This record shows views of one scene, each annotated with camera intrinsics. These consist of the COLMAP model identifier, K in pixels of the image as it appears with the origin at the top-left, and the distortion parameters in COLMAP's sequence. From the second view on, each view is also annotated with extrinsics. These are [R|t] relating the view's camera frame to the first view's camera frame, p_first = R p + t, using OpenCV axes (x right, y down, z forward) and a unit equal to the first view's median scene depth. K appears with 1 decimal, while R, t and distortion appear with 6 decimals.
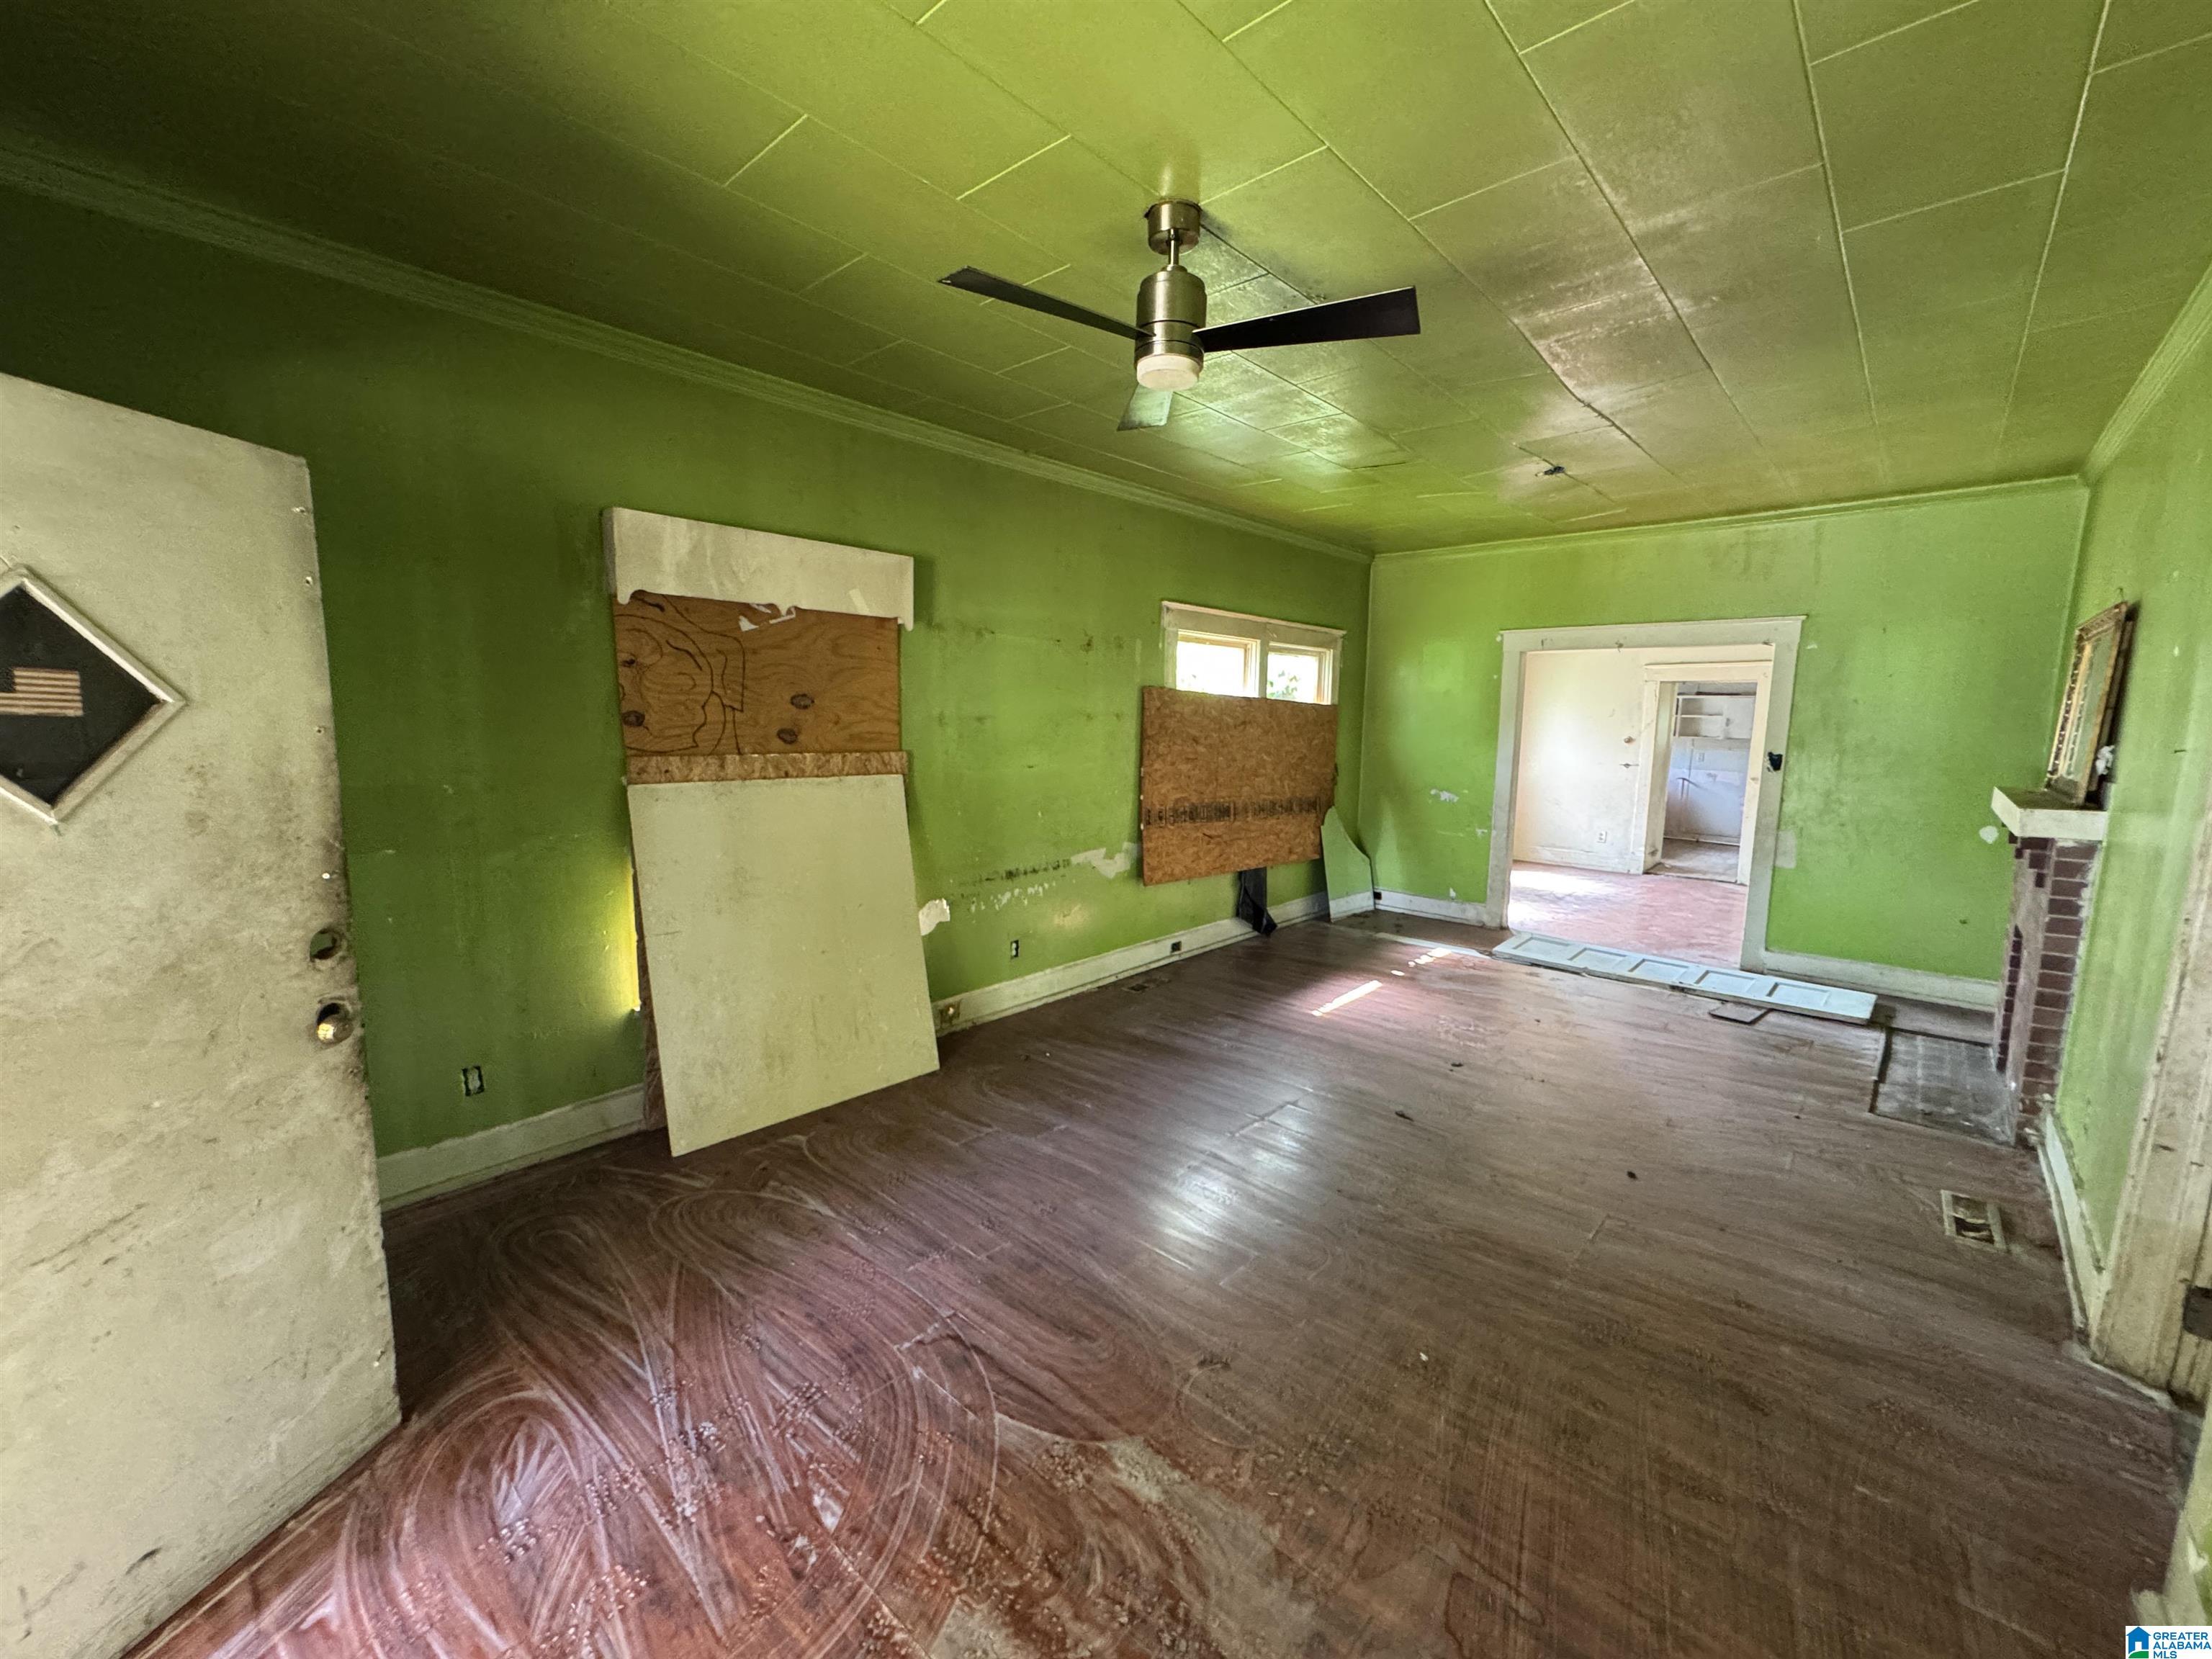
lens RADIAL K [[888.5, 0, 1106.4], [0, 888.5, 833.1], [0, 0, 1]] dist [-0.006174, 0.001312]
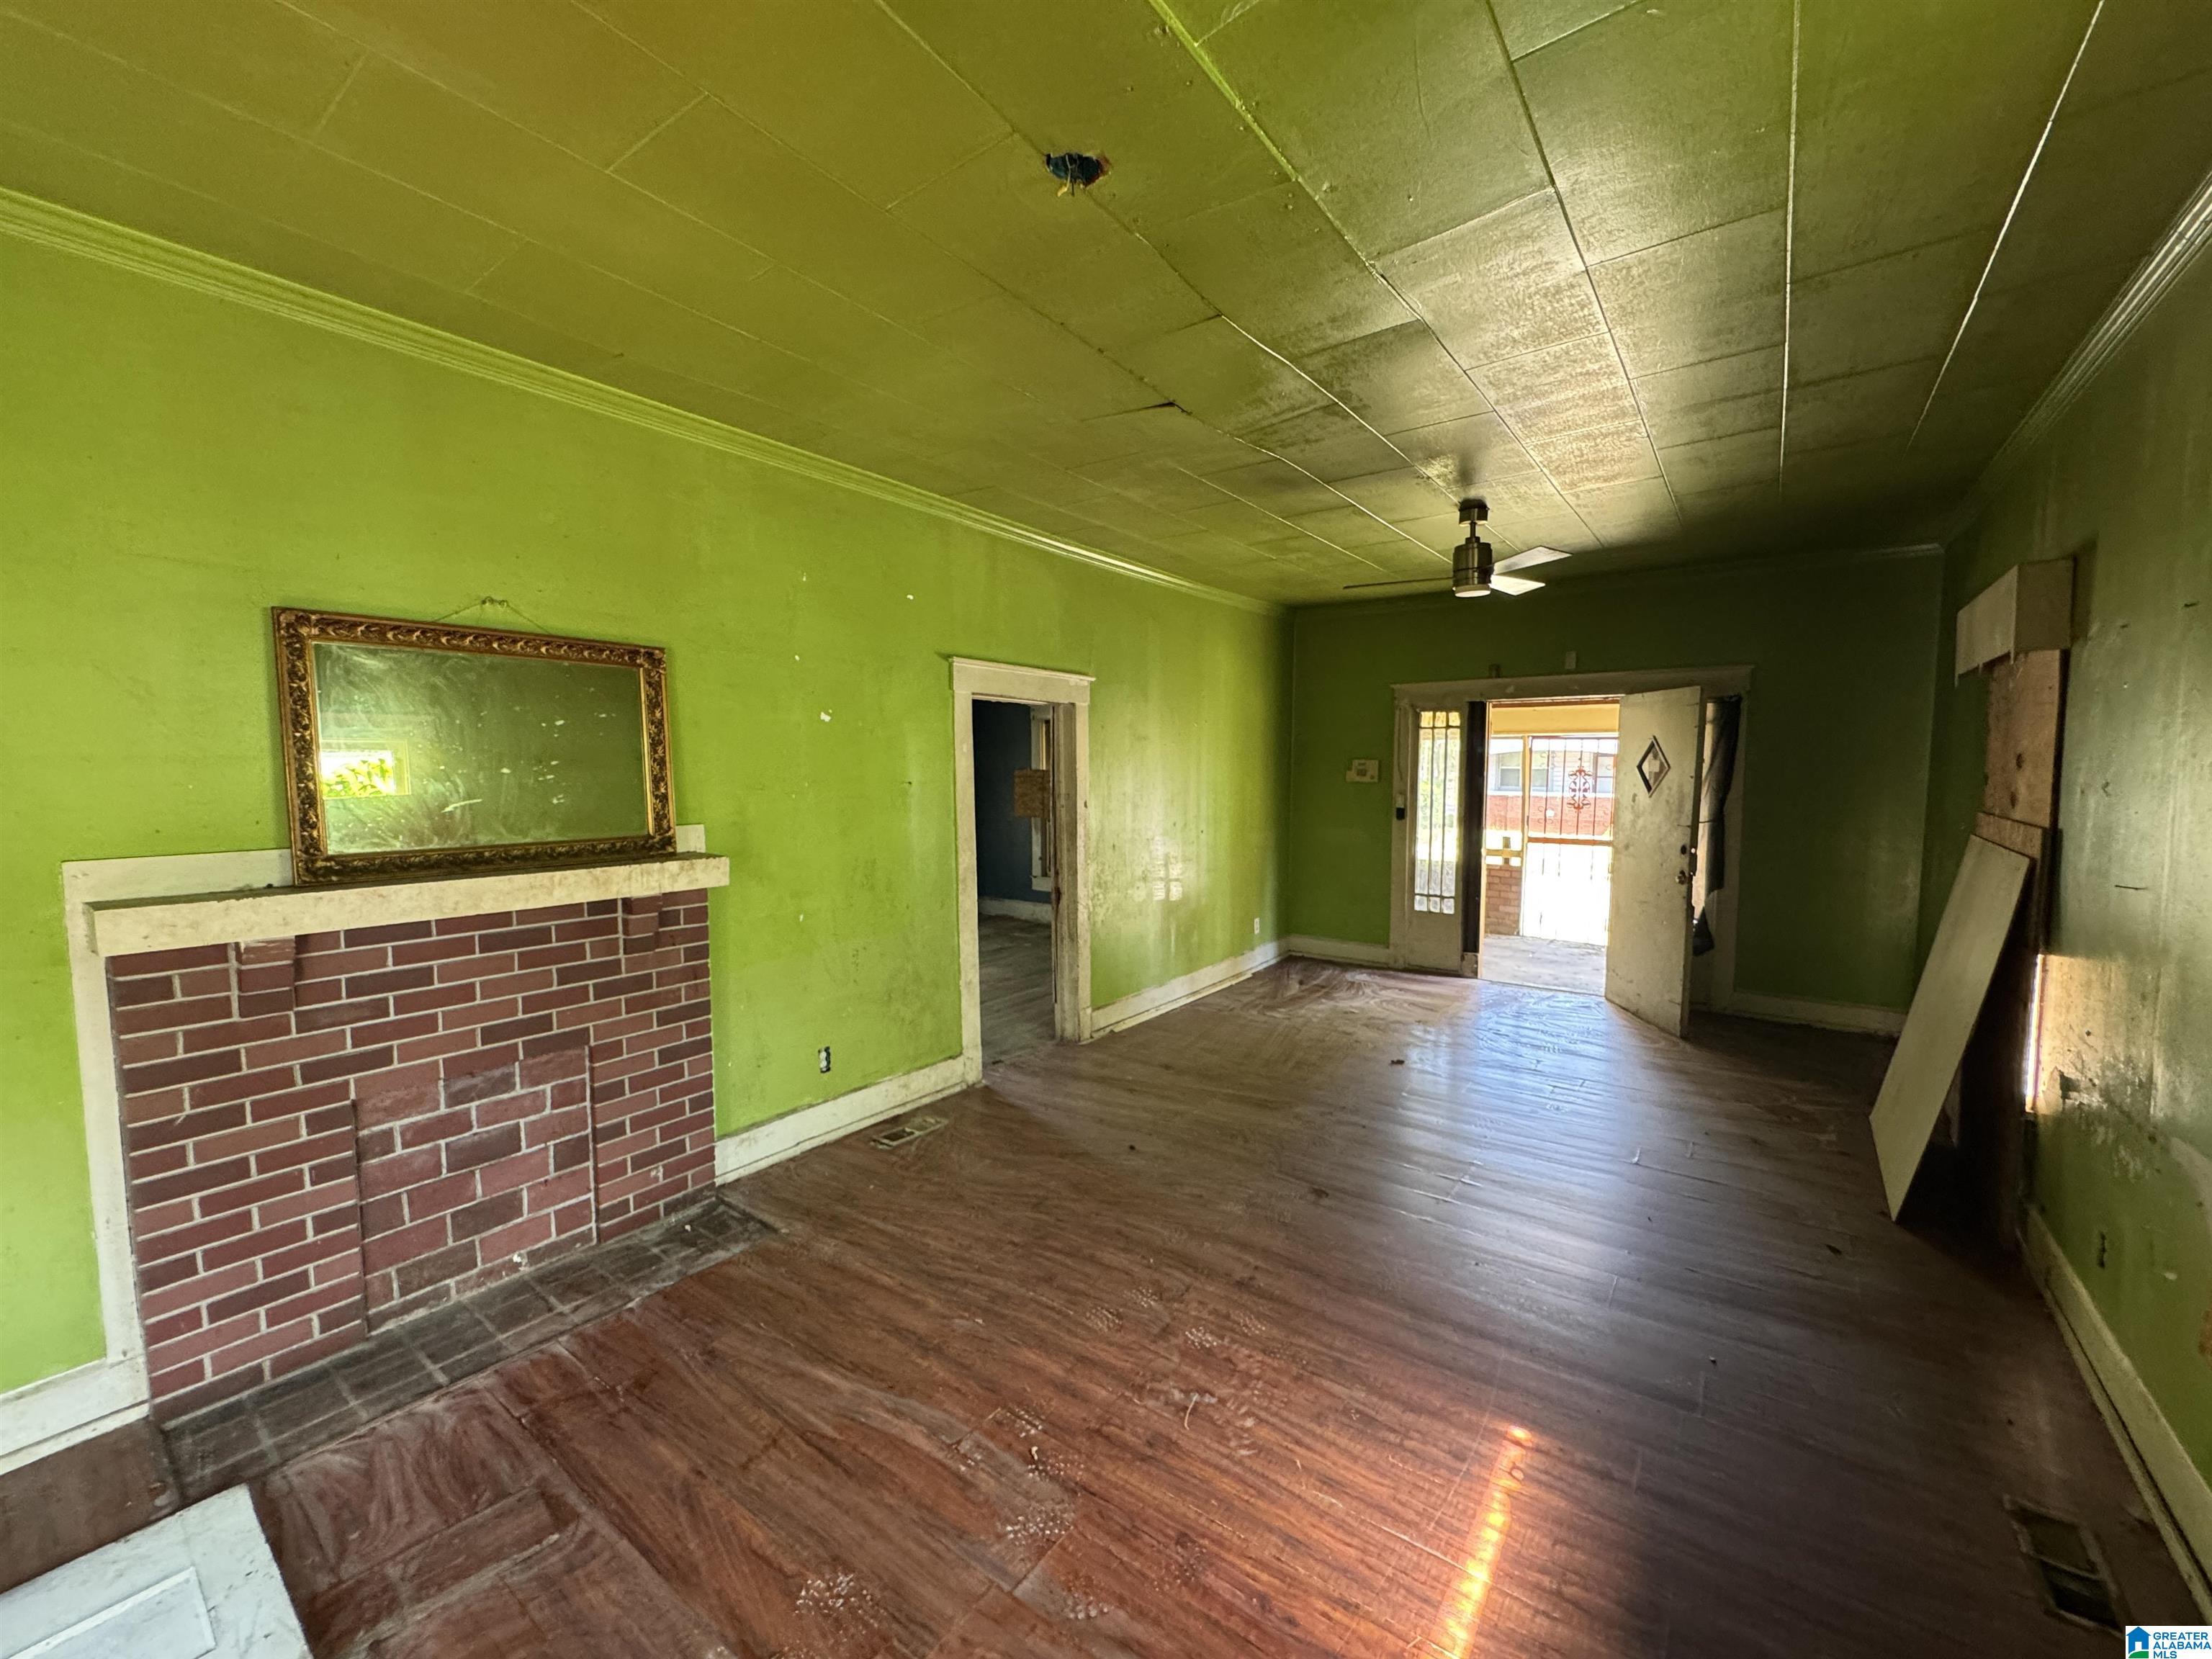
lens RADIAL K [[888.5, 0, 1100.9], [0, 888.5, 830.5], [0, 0, 1]] dist [-0.006174, 0.001312]
pose [[-0.995400, -0.003691, -0.095740, 0.575939], [-0.023618, 0.977873, 0.207861, -0.214763], [0.092854, 0.209166, -0.973462, 1.585959]]
